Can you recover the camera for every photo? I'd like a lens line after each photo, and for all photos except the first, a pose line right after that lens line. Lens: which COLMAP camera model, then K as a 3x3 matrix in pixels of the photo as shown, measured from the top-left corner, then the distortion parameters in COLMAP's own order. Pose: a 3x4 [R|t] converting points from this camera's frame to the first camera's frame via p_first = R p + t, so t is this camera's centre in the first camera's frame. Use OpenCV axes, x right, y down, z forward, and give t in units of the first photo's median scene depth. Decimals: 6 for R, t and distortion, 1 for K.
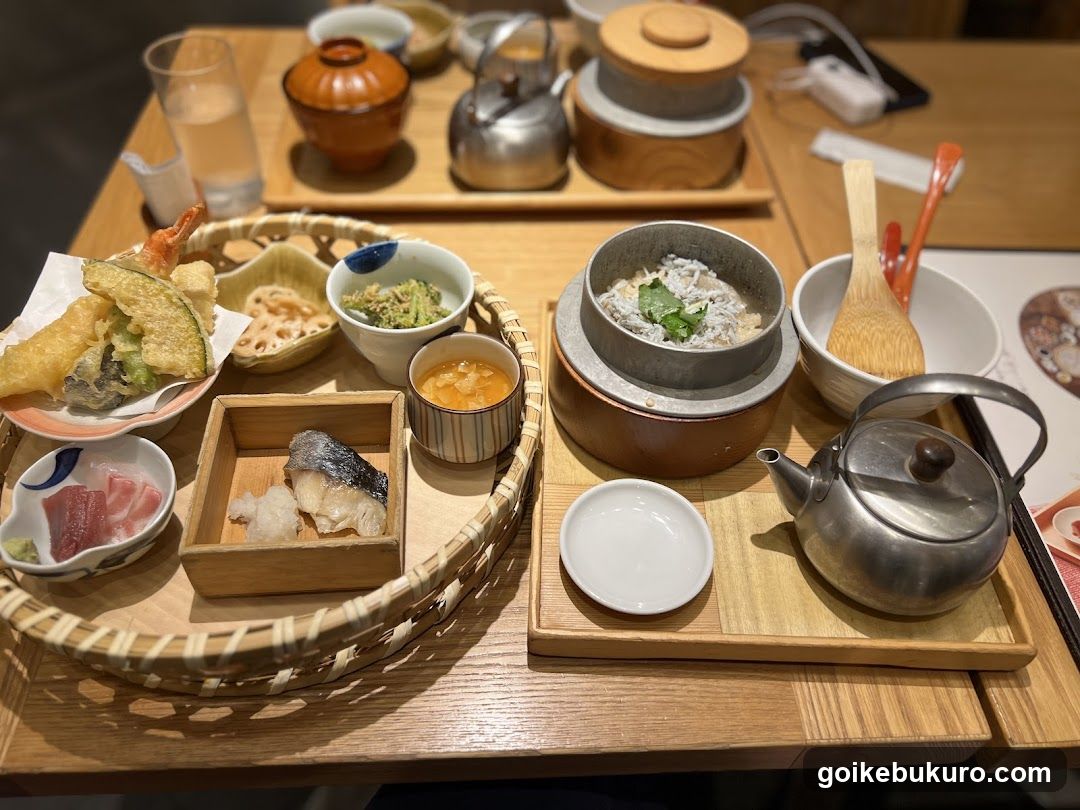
lens RADIAL K [[699.4, 0, 540.0], [0, 699.4, 405.0], [0, 0, 1]] dist [0.002458, -0.025562]
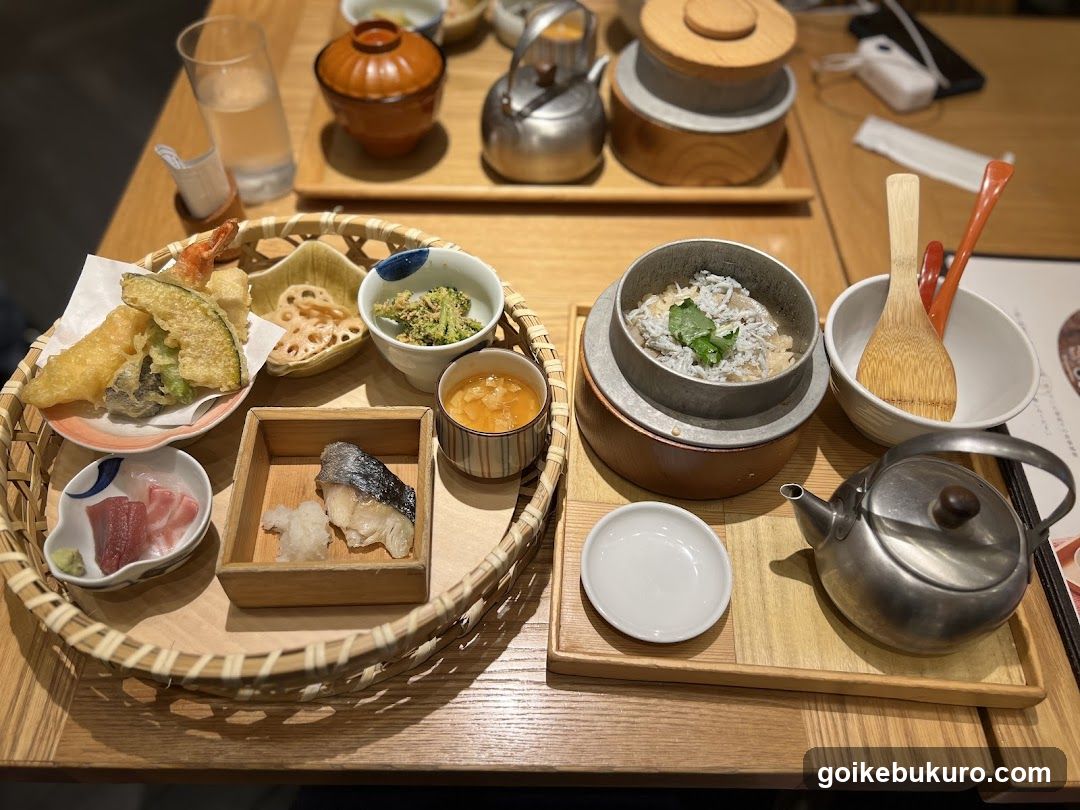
lens RADIAL K [[699.4, 0, 540.0], [0, 699.4, 405.0], [0, 0, 1]] dist [0.002458, -0.025562]
pose [[0.998896, 0.033406, -0.033025, -0.005842], [-0.030859, 0.996718, 0.074843, -0.110632], [0.035417, -0.073741, 0.996648, -0.006047]]
